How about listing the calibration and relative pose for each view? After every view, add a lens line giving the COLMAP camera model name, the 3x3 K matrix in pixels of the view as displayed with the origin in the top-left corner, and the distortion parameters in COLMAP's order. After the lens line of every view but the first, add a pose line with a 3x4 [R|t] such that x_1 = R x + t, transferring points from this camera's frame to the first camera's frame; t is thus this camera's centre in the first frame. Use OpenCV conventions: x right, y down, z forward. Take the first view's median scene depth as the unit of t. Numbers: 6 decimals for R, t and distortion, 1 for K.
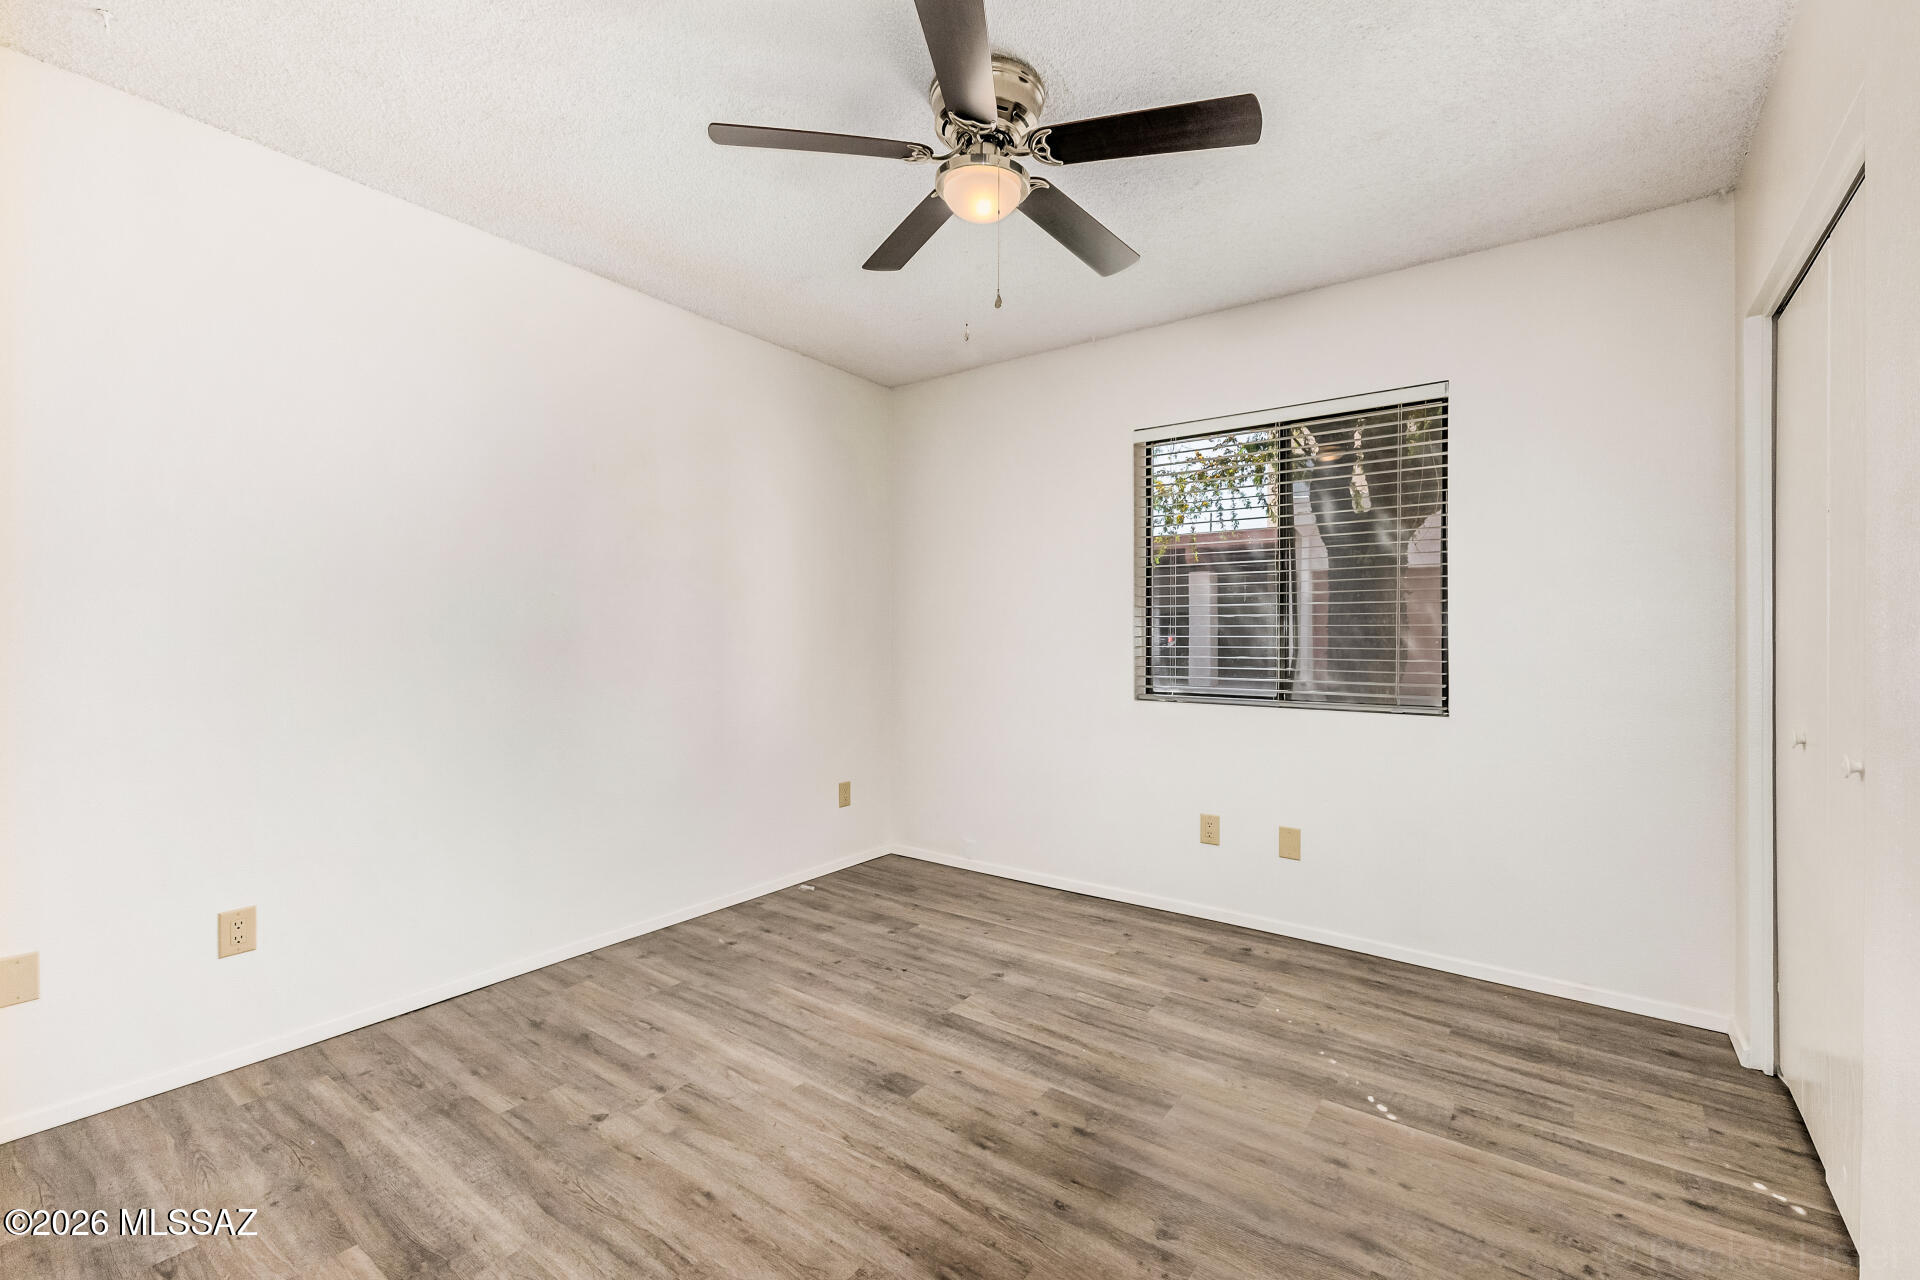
lens RADIAL K [[829.5, 0, 957.0], [0, 829.5, 631.4], [0, 0, 1]] dist [0.010131, -0.002086]
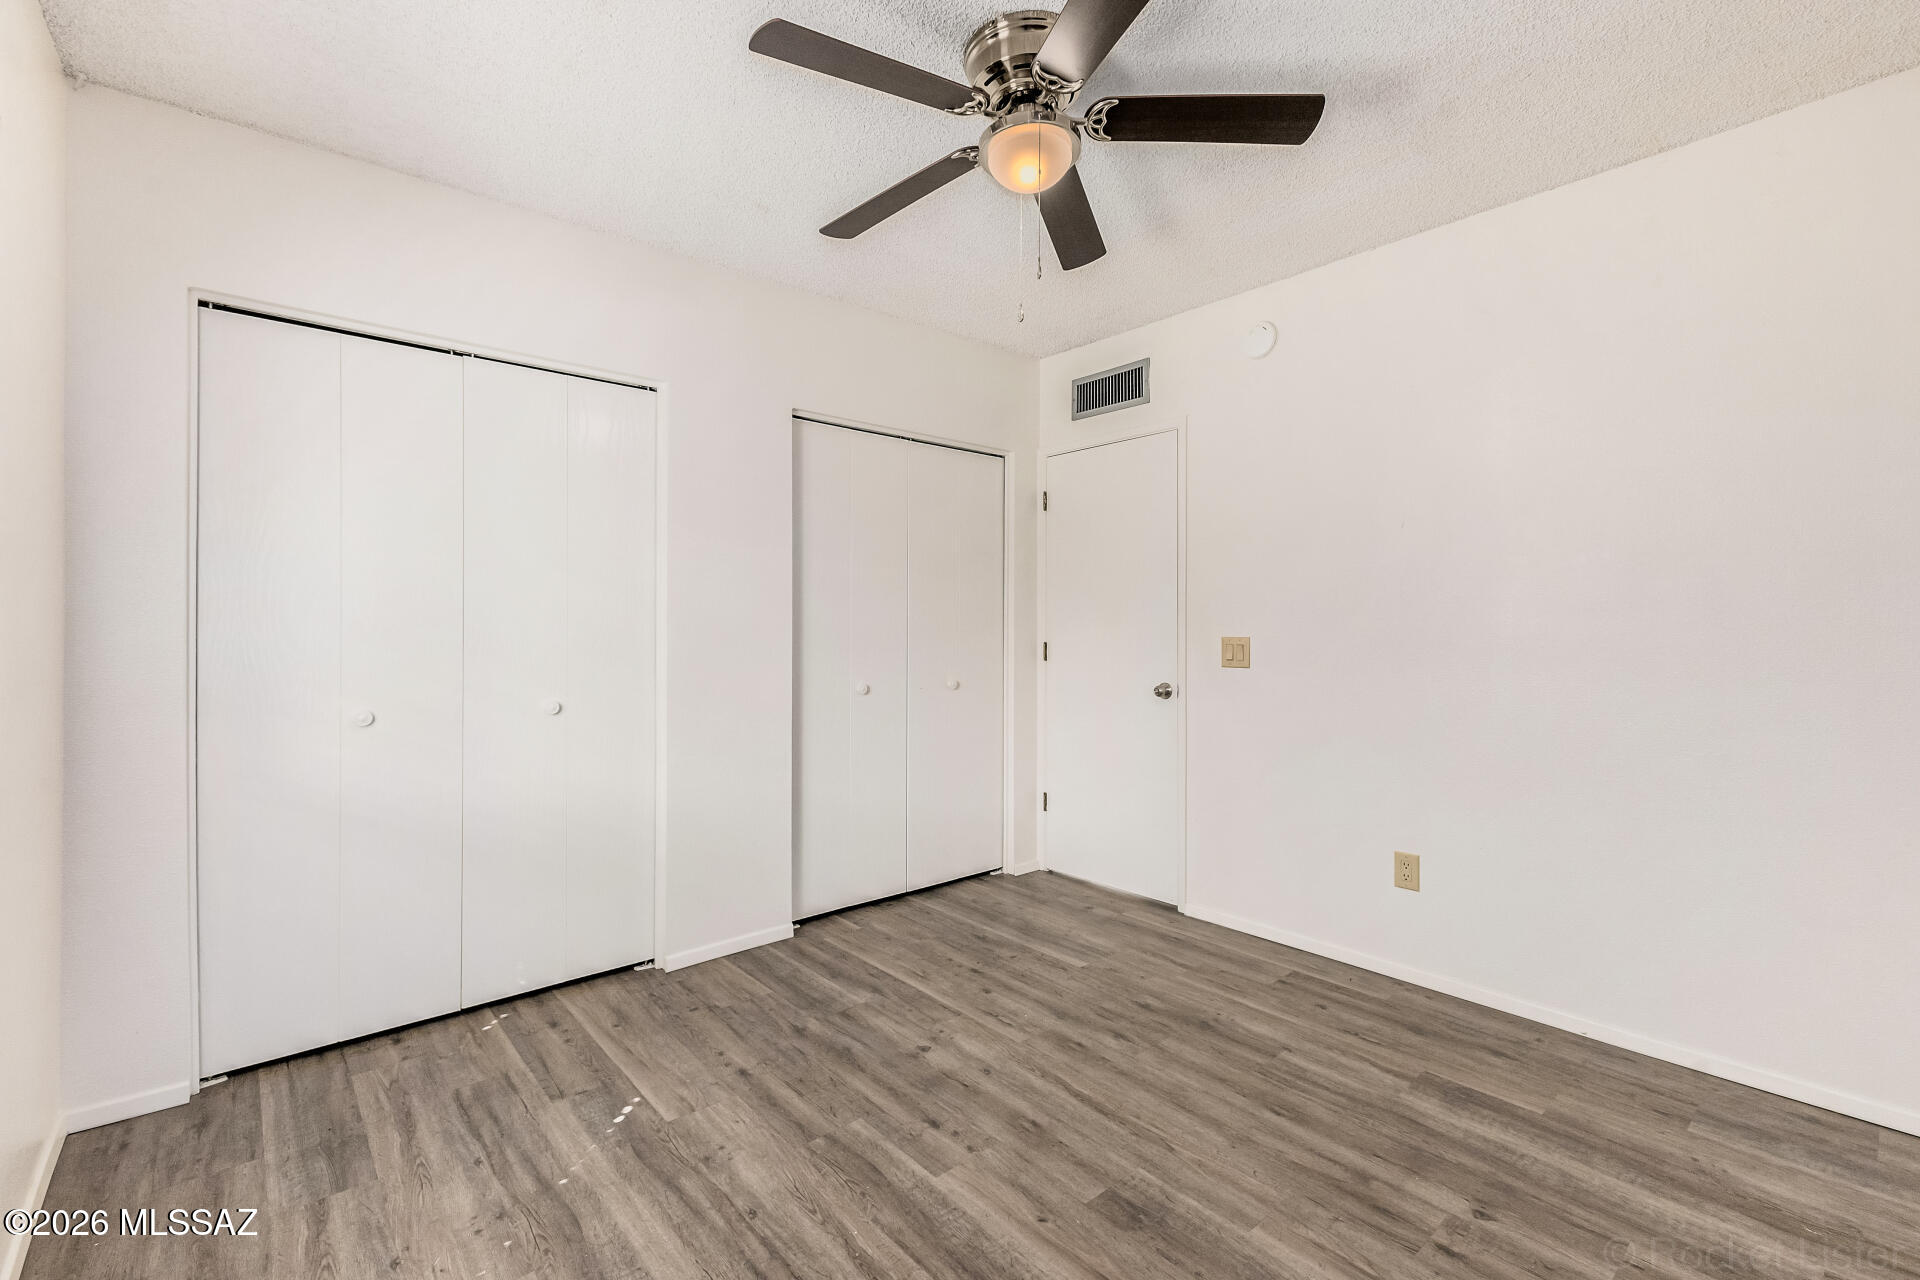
lens RADIAL K [[829.5, 0, 965.1], [0, 829.5, 634.2], [0, 0, 1]] dist [0.010131, -0.002086]
pose [[-0.978792, -0.004150, 0.204816, -0.090185], [-0.002911, 0.999976, 0.006348, -0.003294], [-0.204837, 0.005617, -0.978780, 1.914684]]
